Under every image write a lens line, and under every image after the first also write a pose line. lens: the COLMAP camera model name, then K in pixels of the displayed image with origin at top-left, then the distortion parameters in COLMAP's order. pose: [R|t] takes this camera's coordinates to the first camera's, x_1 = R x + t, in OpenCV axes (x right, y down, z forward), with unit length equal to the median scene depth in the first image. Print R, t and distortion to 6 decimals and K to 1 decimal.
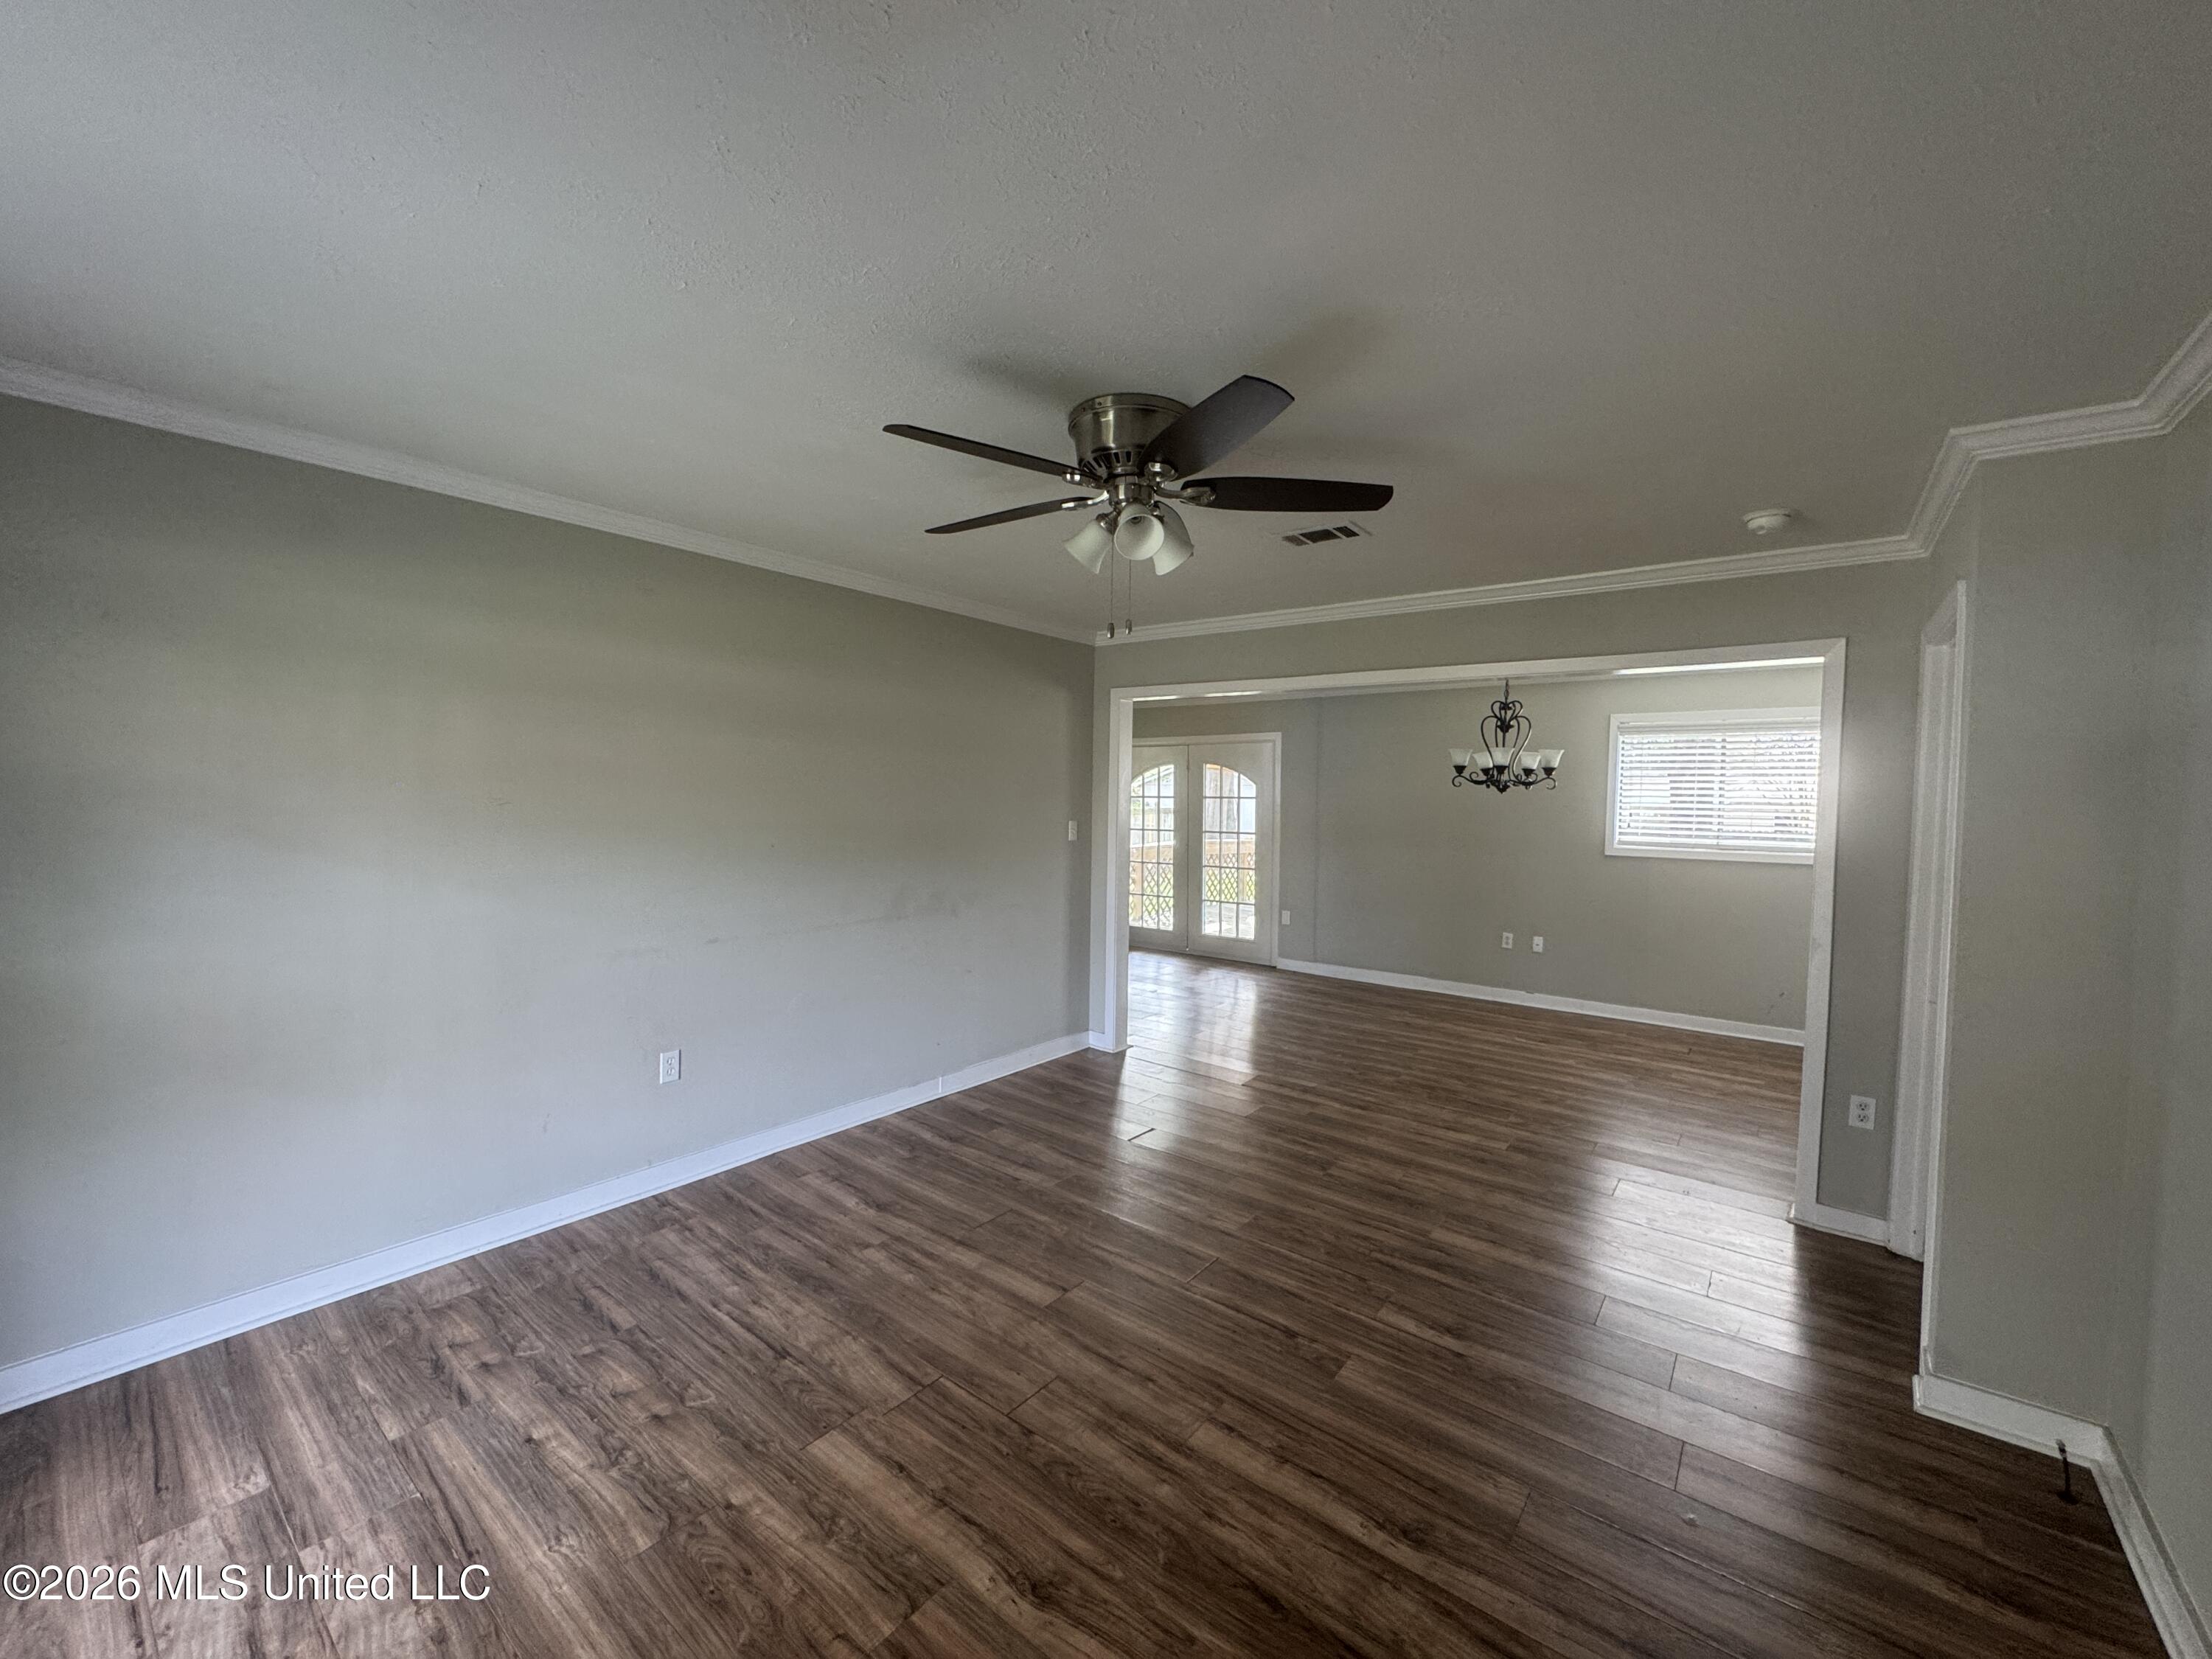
lens RADIAL K [[884.0, 0, 1108.2], [0, 884.0, 824.9], [0, 0, 1]] dist [-0.004656, 0.000281]
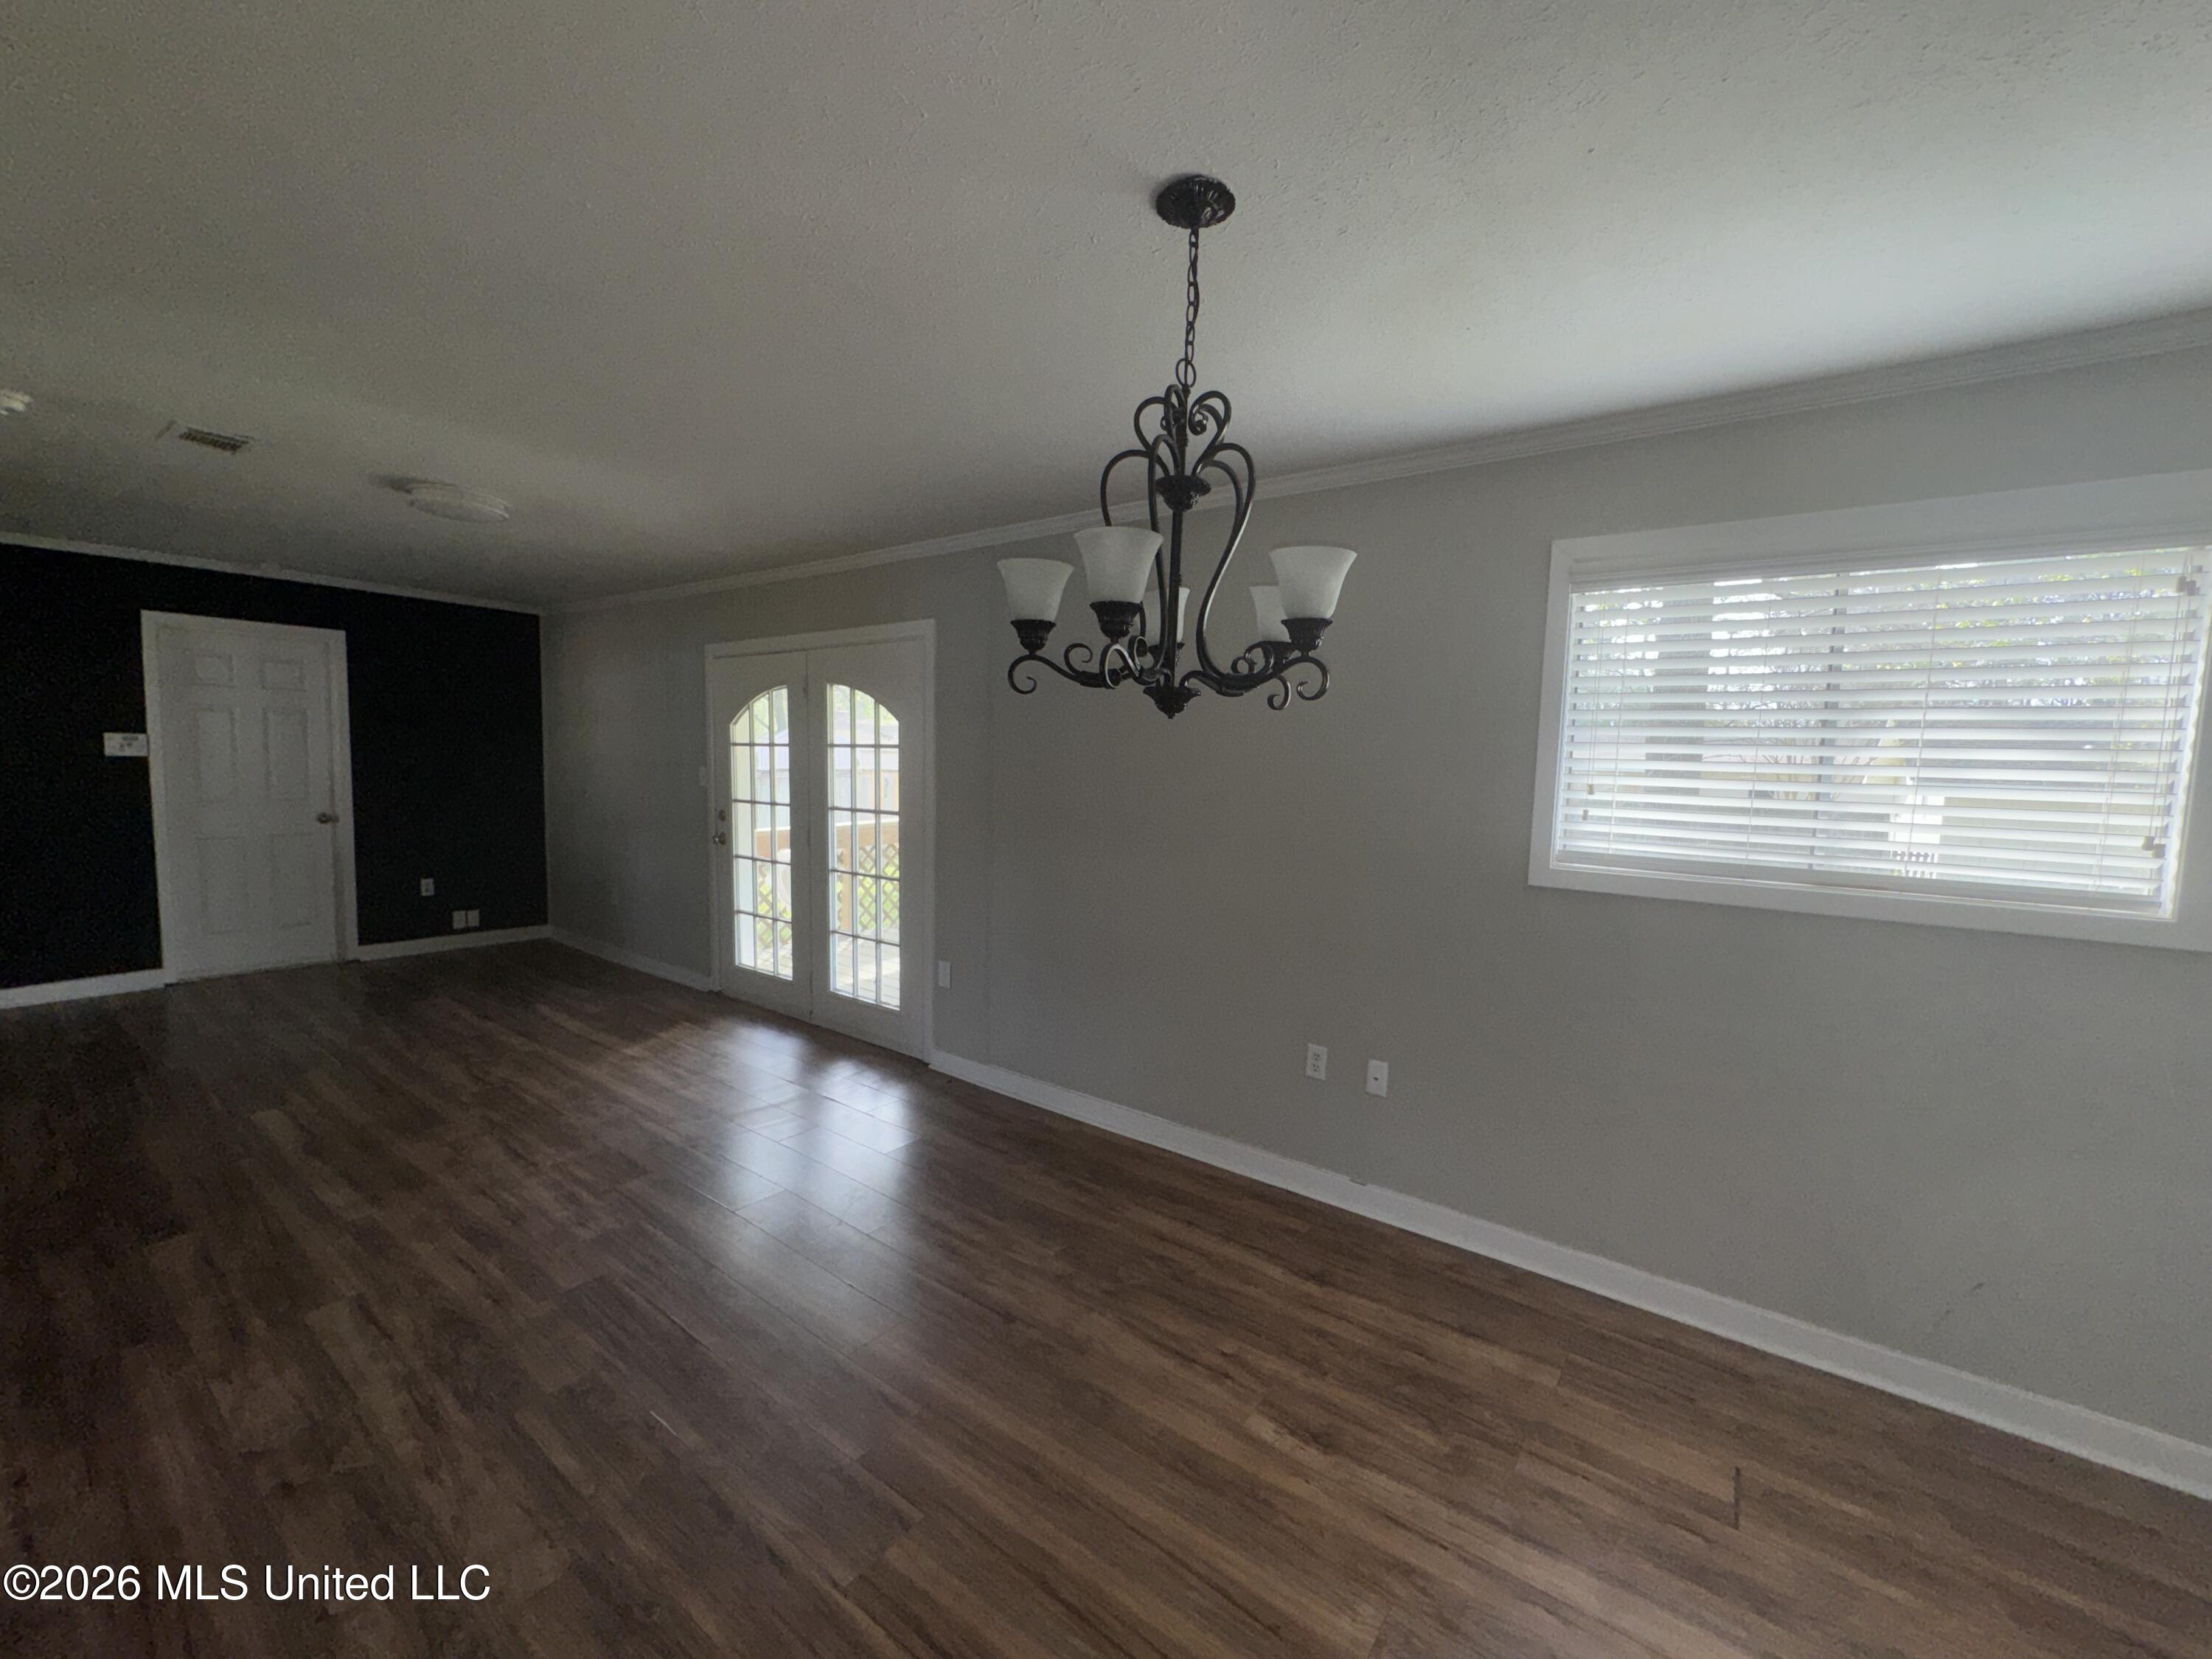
lens RADIAL K [[884.0, 0, 1103.0], [0, 884.0, 826.9], [0, 0, 1]] dist [-0.004656, 0.000281]
pose [[0.999581, 0.009062, 0.027488, 0.690643], [-0.010319, 0.998891, 0.045943, -0.019955], [-0.027041, -0.046208, 0.998566, 1.165615]]
